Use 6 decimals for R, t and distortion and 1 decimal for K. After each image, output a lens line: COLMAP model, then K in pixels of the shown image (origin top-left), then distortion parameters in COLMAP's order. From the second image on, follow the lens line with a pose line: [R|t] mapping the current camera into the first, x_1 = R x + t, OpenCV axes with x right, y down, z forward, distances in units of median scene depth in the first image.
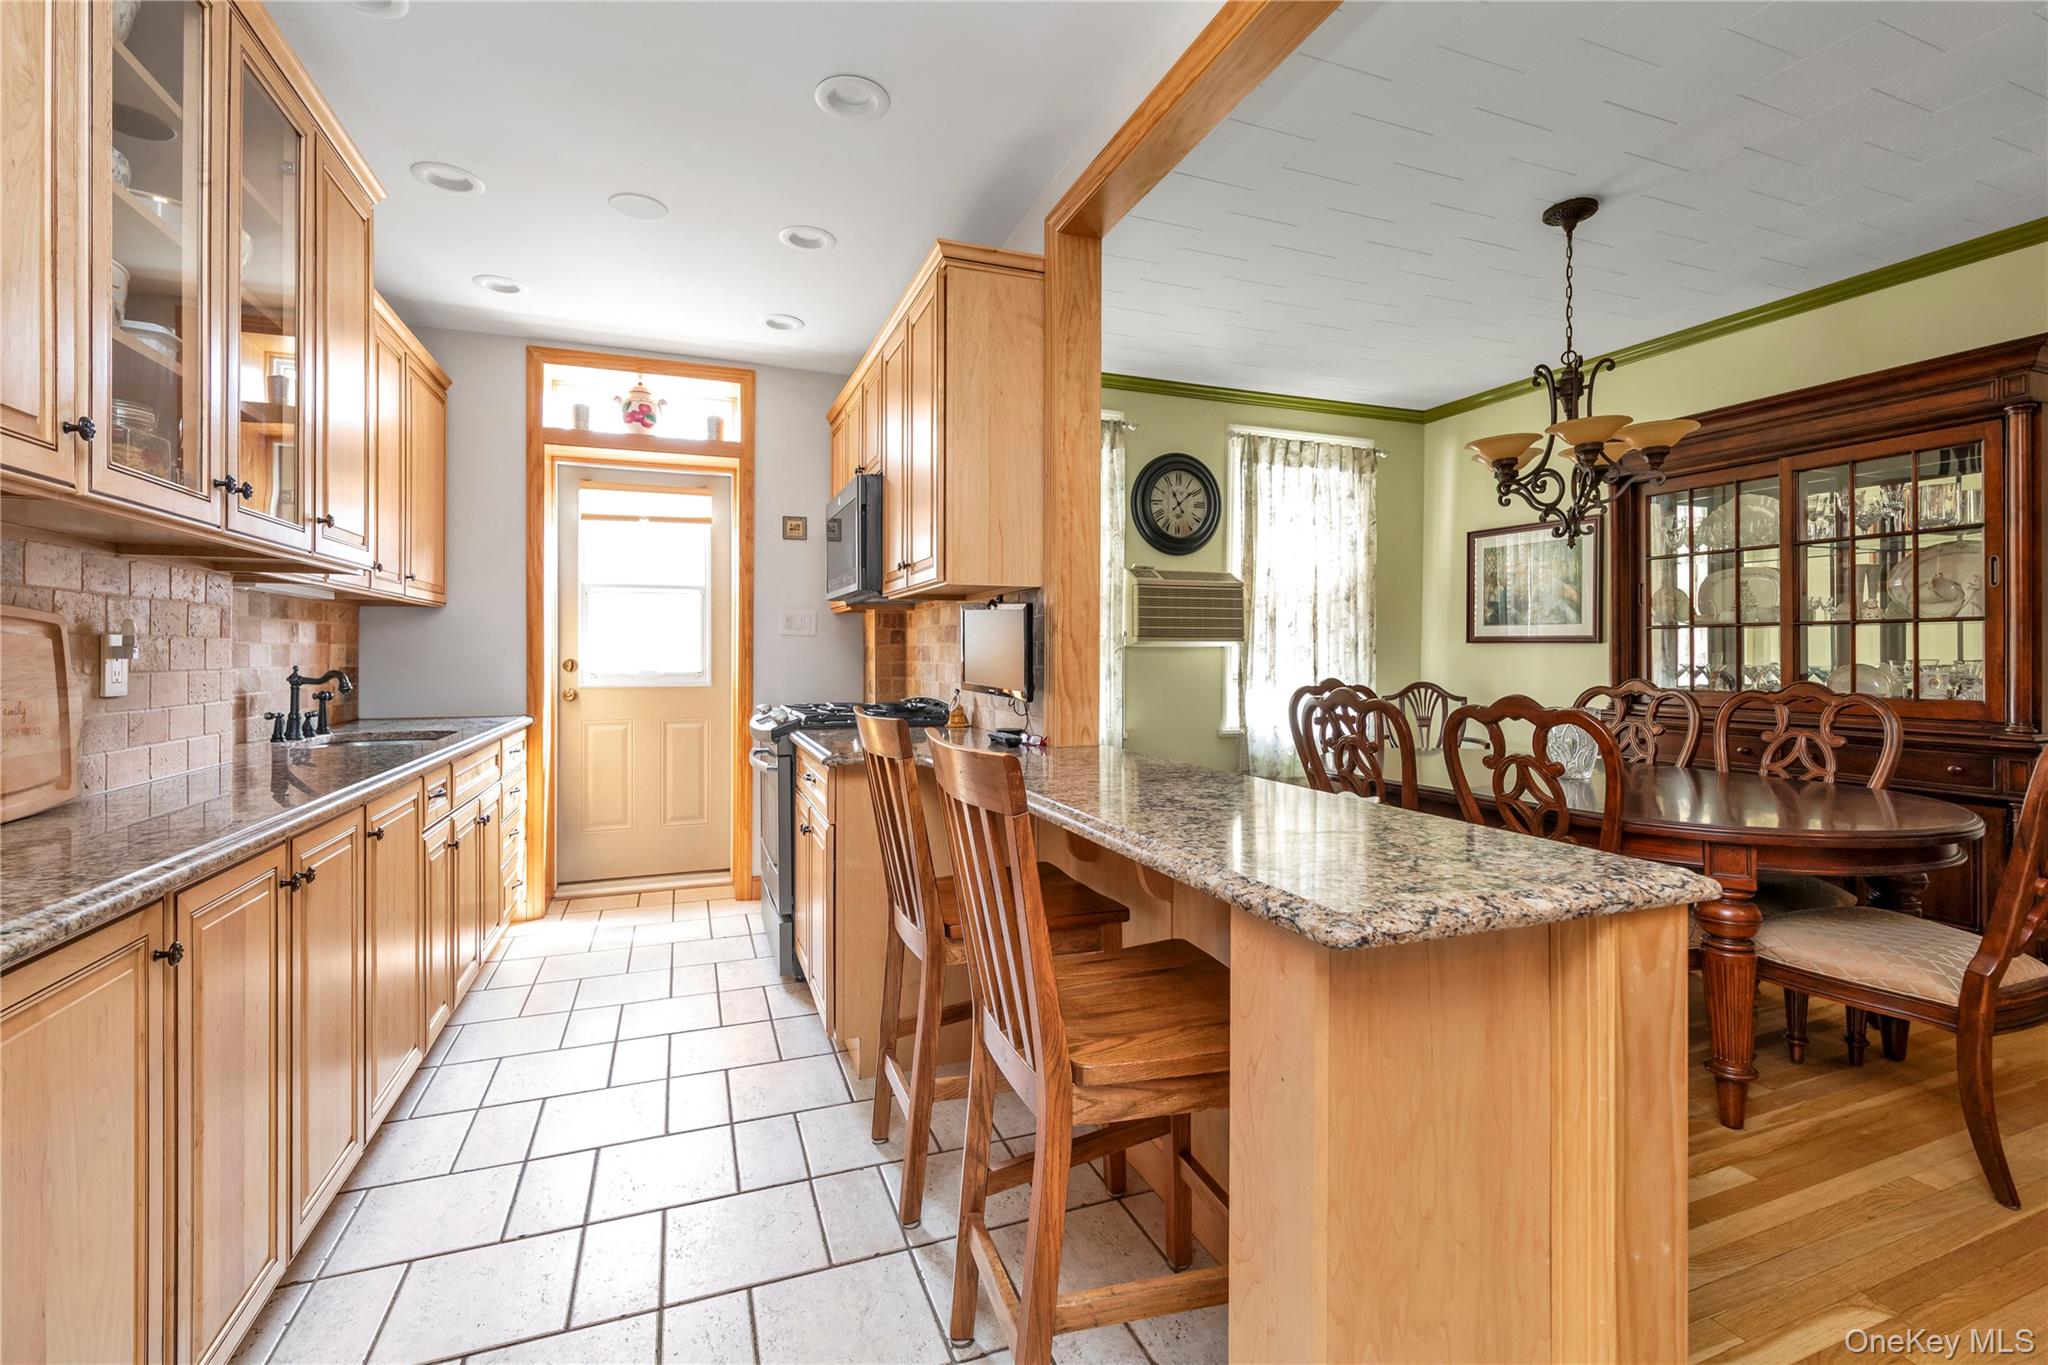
lens RADIAL K [[867.2, 0, 1013.2], [0, 867.2, 654.3], [0, 0, 1]] dist [-0.020399, -0.000160]
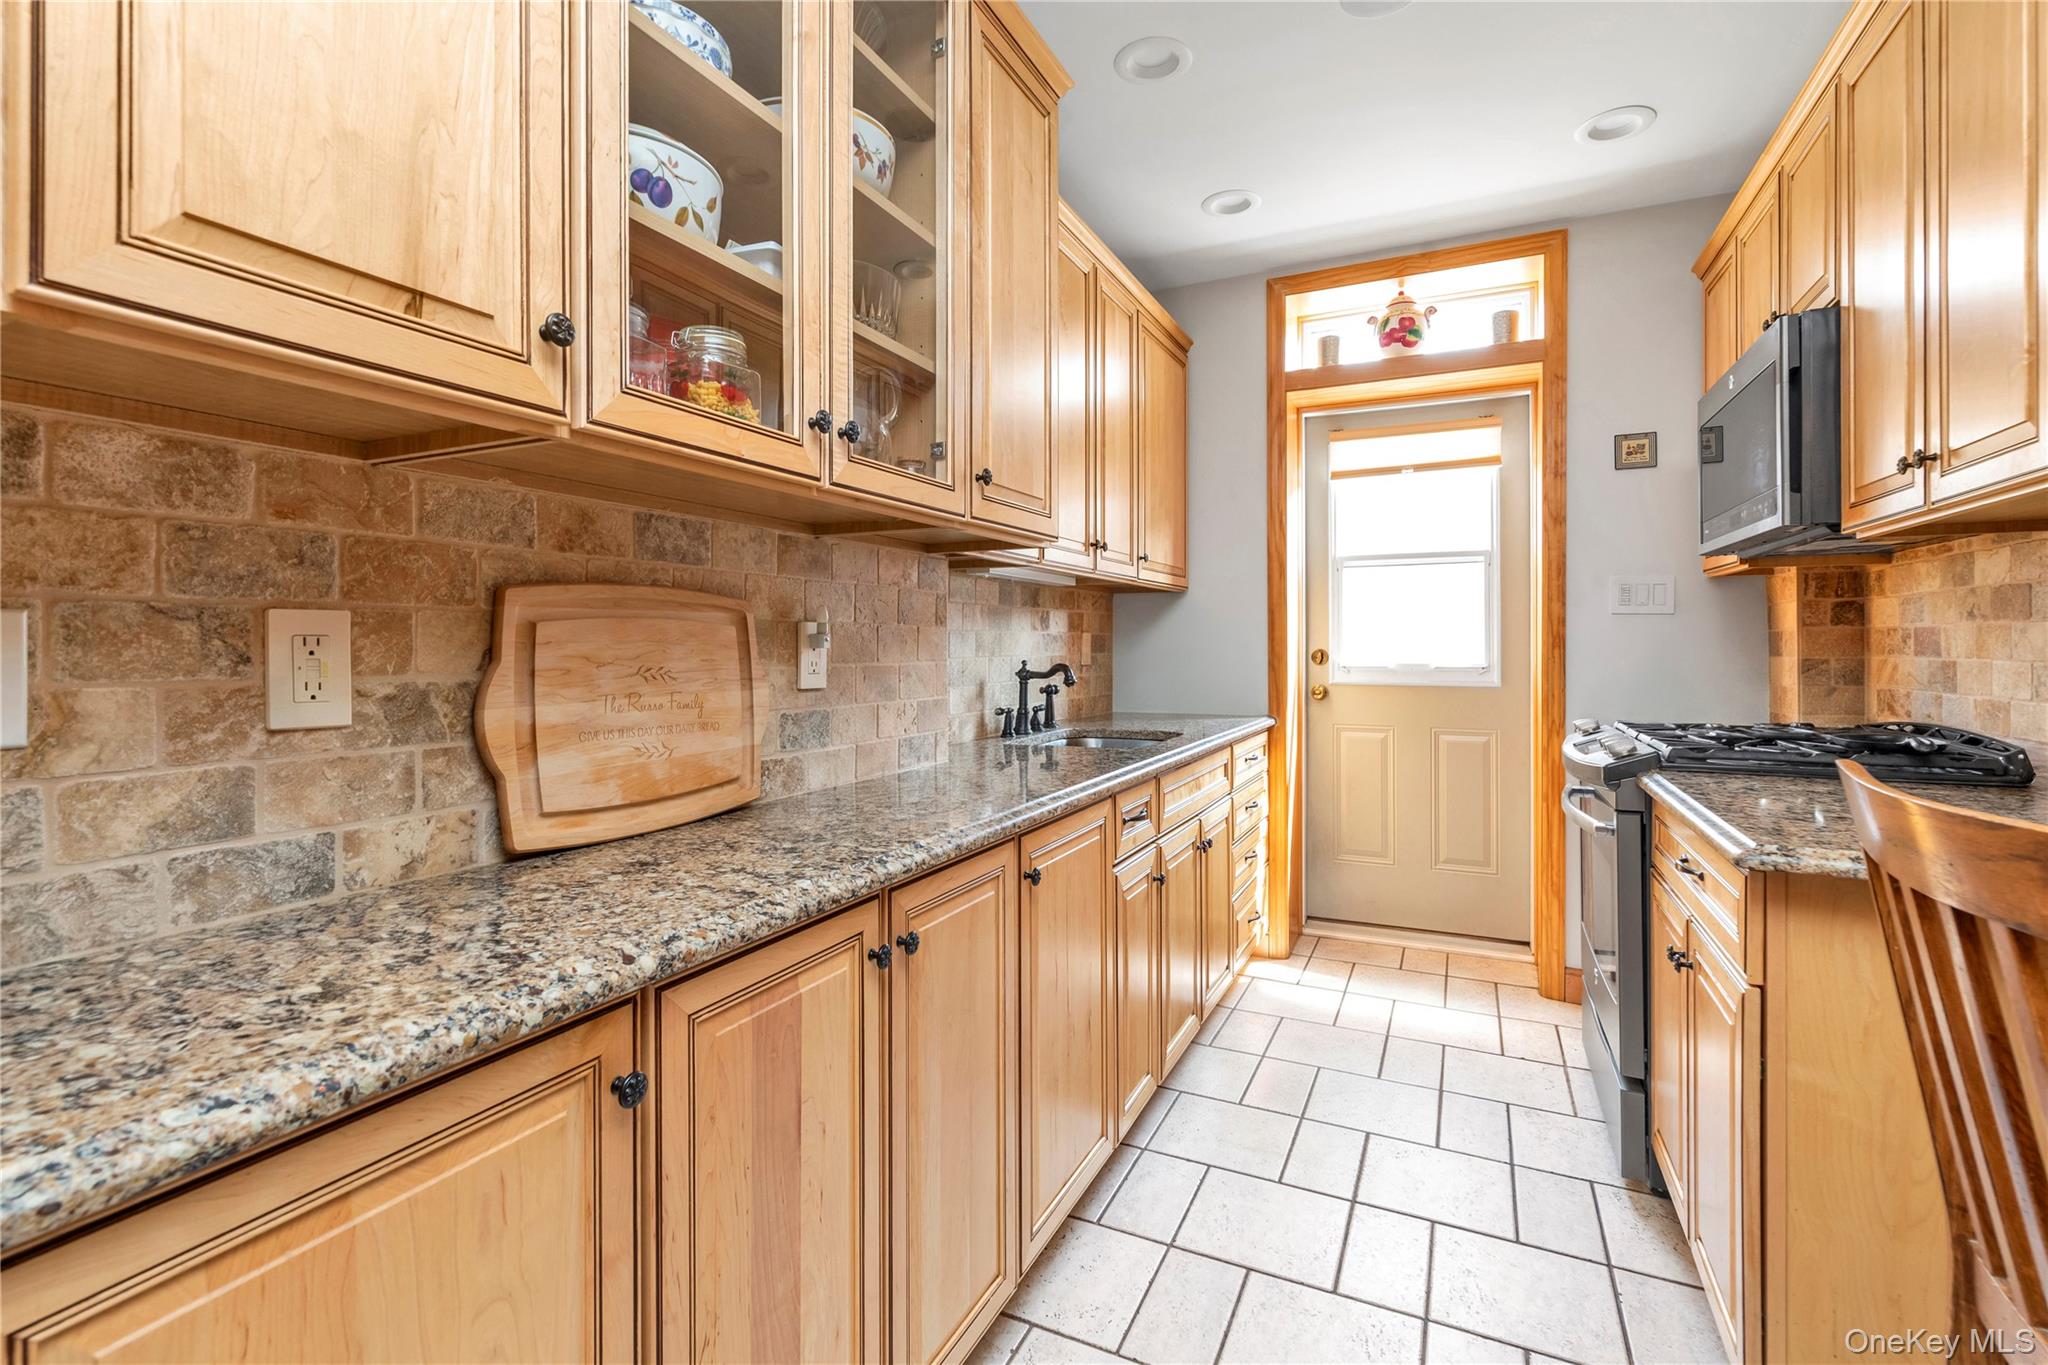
lens RADIAL K [[934.6, 0, 1030.7], [0, 934.6, 638.5], [0, 0, 1]] dist [0.008722, -0.000237]
pose [[0.693847, -0.004657, -0.720108, -0.075363], [0.000835, 0.999984, -0.005662, 0.000300], [0.720122, 0.003327, 0.693839, 0.226053]]
